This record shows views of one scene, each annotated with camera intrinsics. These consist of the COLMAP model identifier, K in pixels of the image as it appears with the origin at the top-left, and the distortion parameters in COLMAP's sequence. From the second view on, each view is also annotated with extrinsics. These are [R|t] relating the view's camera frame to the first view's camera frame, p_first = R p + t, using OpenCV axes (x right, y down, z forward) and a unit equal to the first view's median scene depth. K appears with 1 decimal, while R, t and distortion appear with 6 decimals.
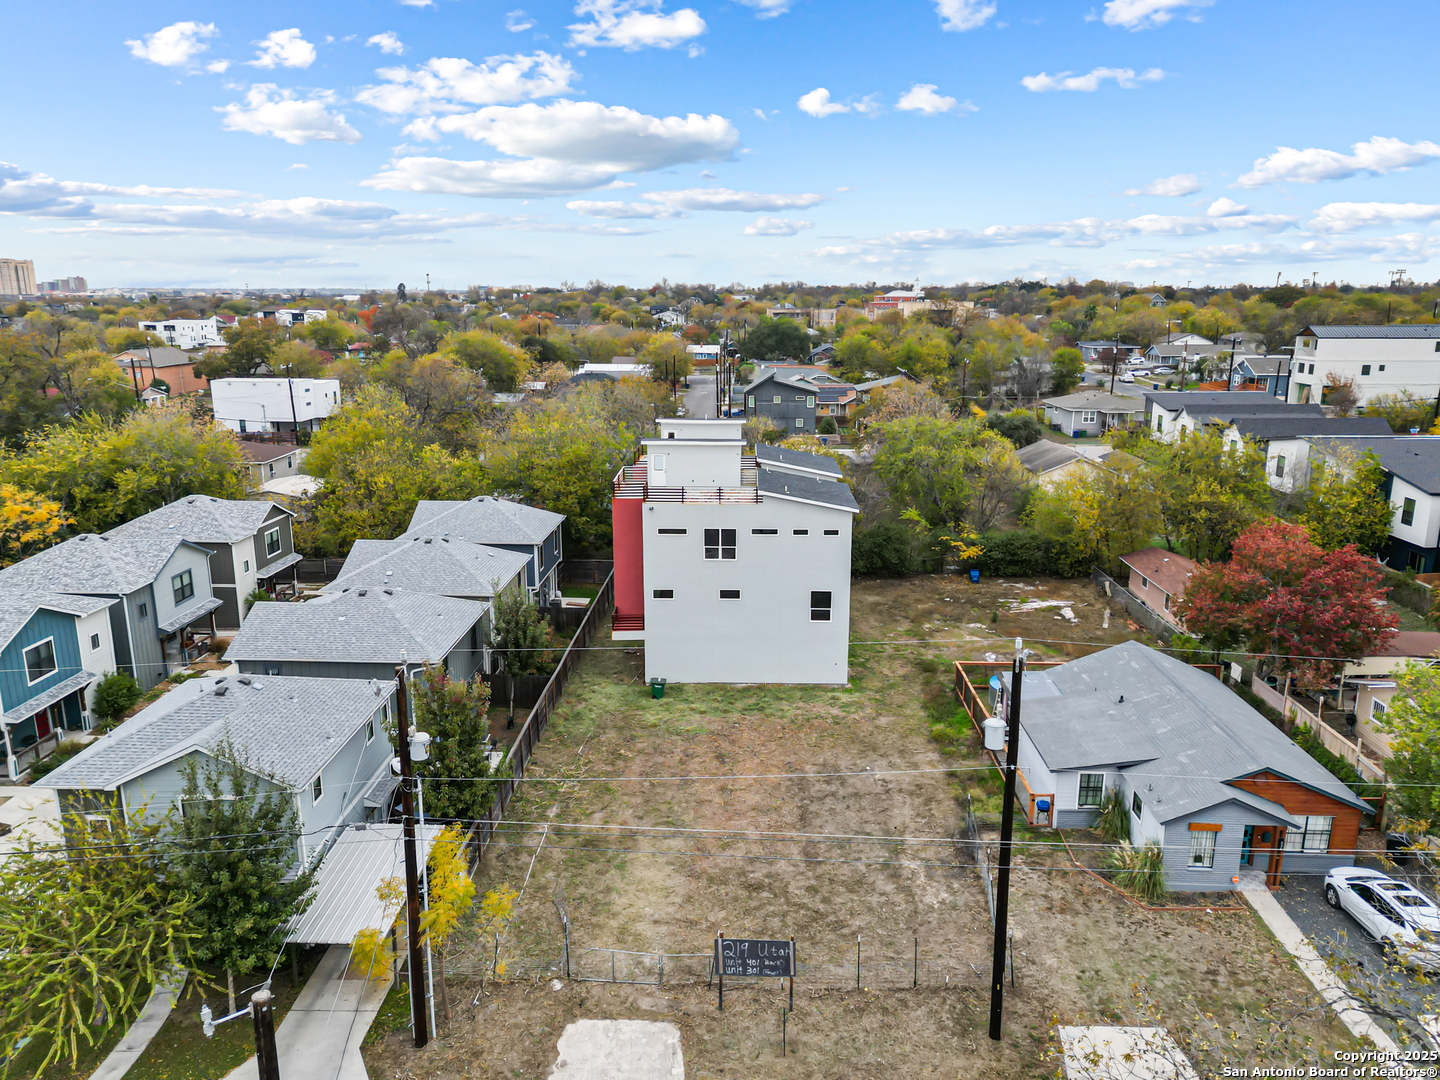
lens RADIAL K [[1013.9, 0, 720.0], [0, 1013.9, 540.0], [0, 0, 1]] dist [0.085509, -0.082487]
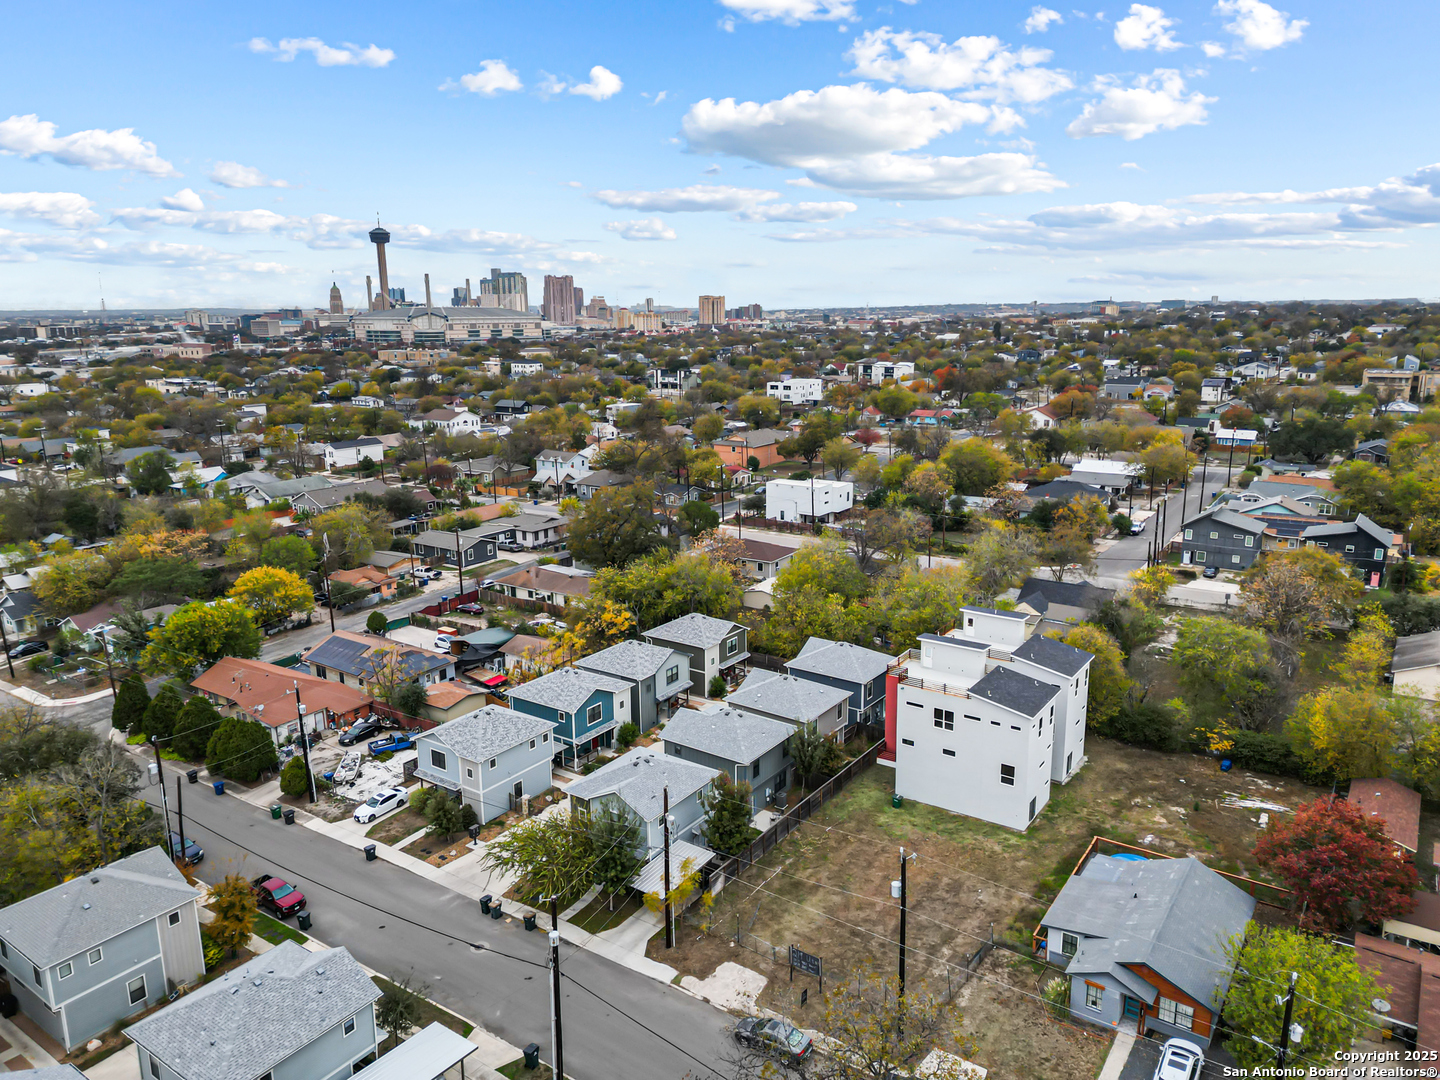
lens RADIAL K [[996.1, 0, 724.9], [0, 996.1, 526.1], [0, 0, 1]] dist [0.101127, -0.137462]
pose [[0.838916, 0.104747, -0.534087, 0.501093], [-0.114989, 0.993266, 0.014184, -0.268541], [0.531976, 0.049515, 0.845311, -0.480857]]
